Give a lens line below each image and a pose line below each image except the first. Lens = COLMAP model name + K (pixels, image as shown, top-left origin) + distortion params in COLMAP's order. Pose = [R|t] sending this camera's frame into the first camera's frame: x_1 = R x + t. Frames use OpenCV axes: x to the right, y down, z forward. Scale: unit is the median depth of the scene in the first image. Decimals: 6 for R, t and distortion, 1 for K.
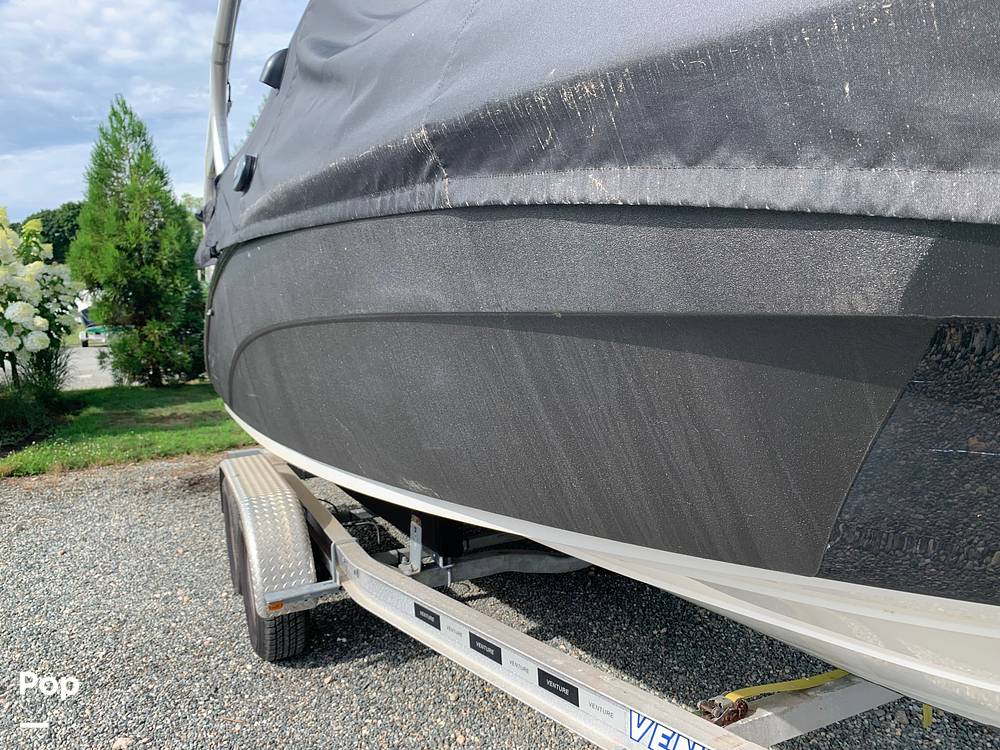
lens RADIAL K [[767.9, 0, 500.0], [0, 767.9, 375.0], [0, 0, 1]] dist [0.011741, 0.001624]
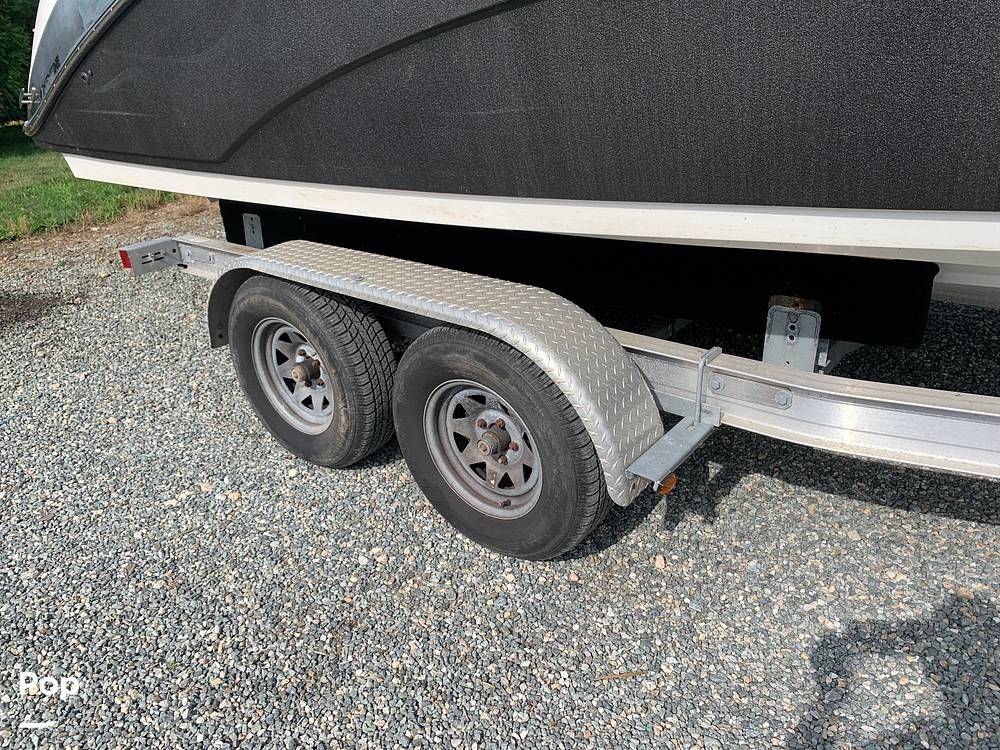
lens RADIAL K [[748.8, 0, 500.0], [0, 748.8, 375.0], [0, 0, 1]] dist [0.011090, -0.002370]
pose [[0.887890, -0.157662, 0.432196, -0.598459], [0.026531, 0.955428, 0.294028, 0.049576], [-0.459289, -0.249598, 0.852499, 0.571018]]
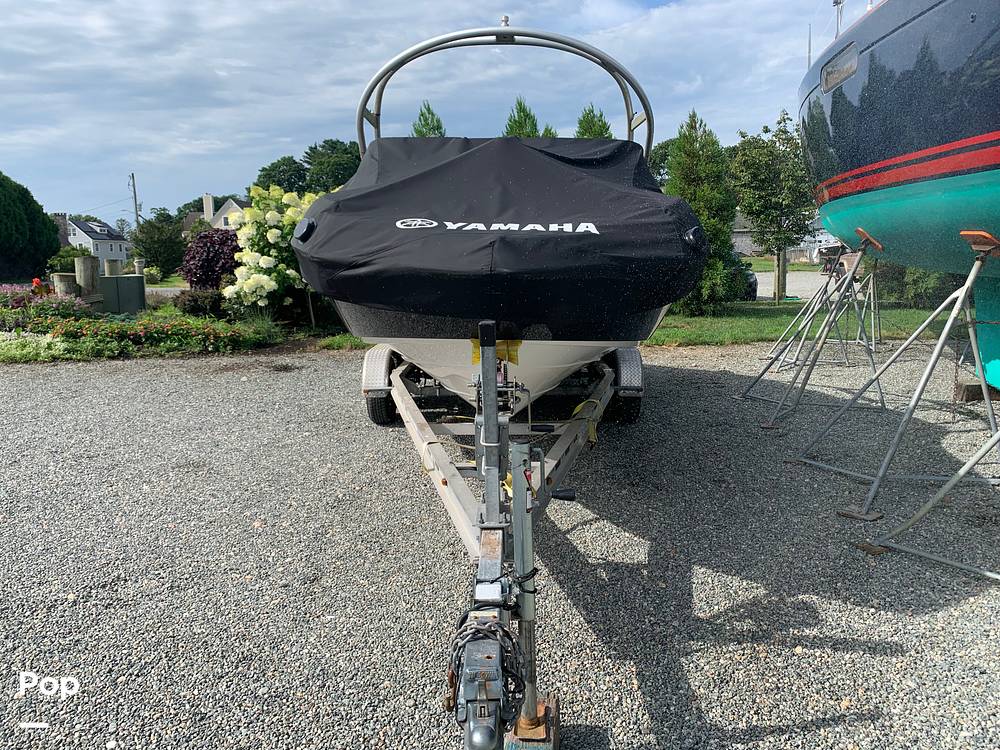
lens RADIAL K [[767.9, 0, 500.0], [0, 767.9, 375.0], [0, 0, 1]] dist [0.011741, 0.001624]
pose [[0.903324, 0.118862, -0.412162, 0.996845], [-0.088665, 0.991831, 0.091706, -0.006118], [0.419695, -0.046296, 0.906484, -0.929665]]
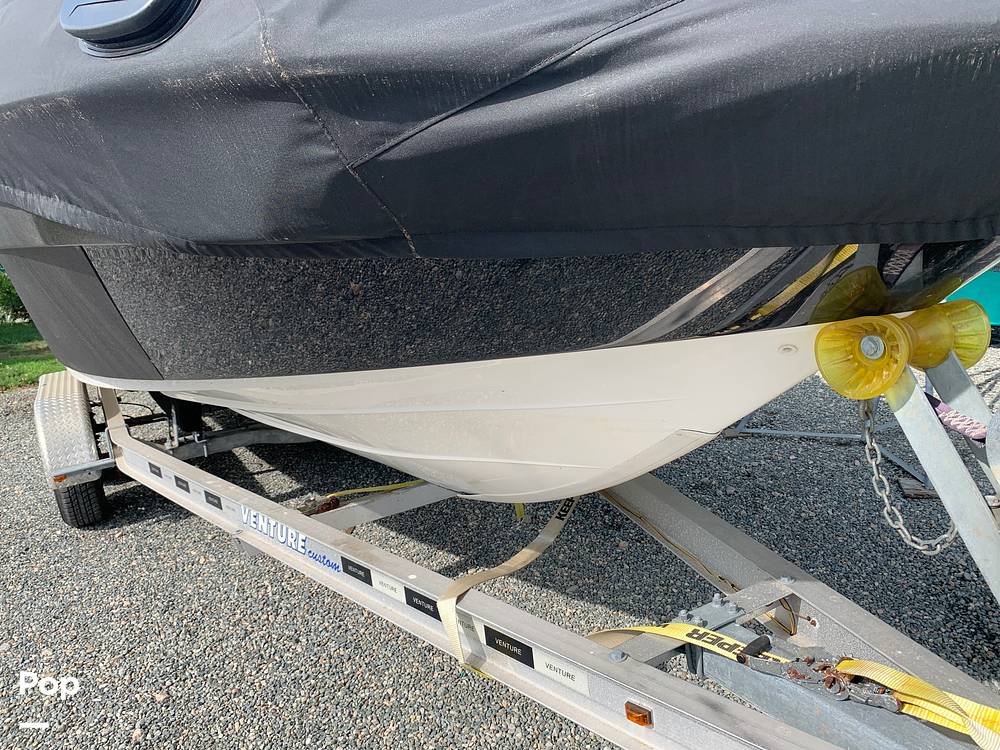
lens RADIAL K [[748.6, 0, 524.4], [0, 748.6, 371.4], [0, 0, 1]] dist [-0.006768, -0.000388]
pose [[0.992143, -0.059512, 0.110050, 0.330640], [0.047863, 0.993254, 0.105618, 0.025199], [-0.115594, -0.099520, 0.988298, -0.287004]]
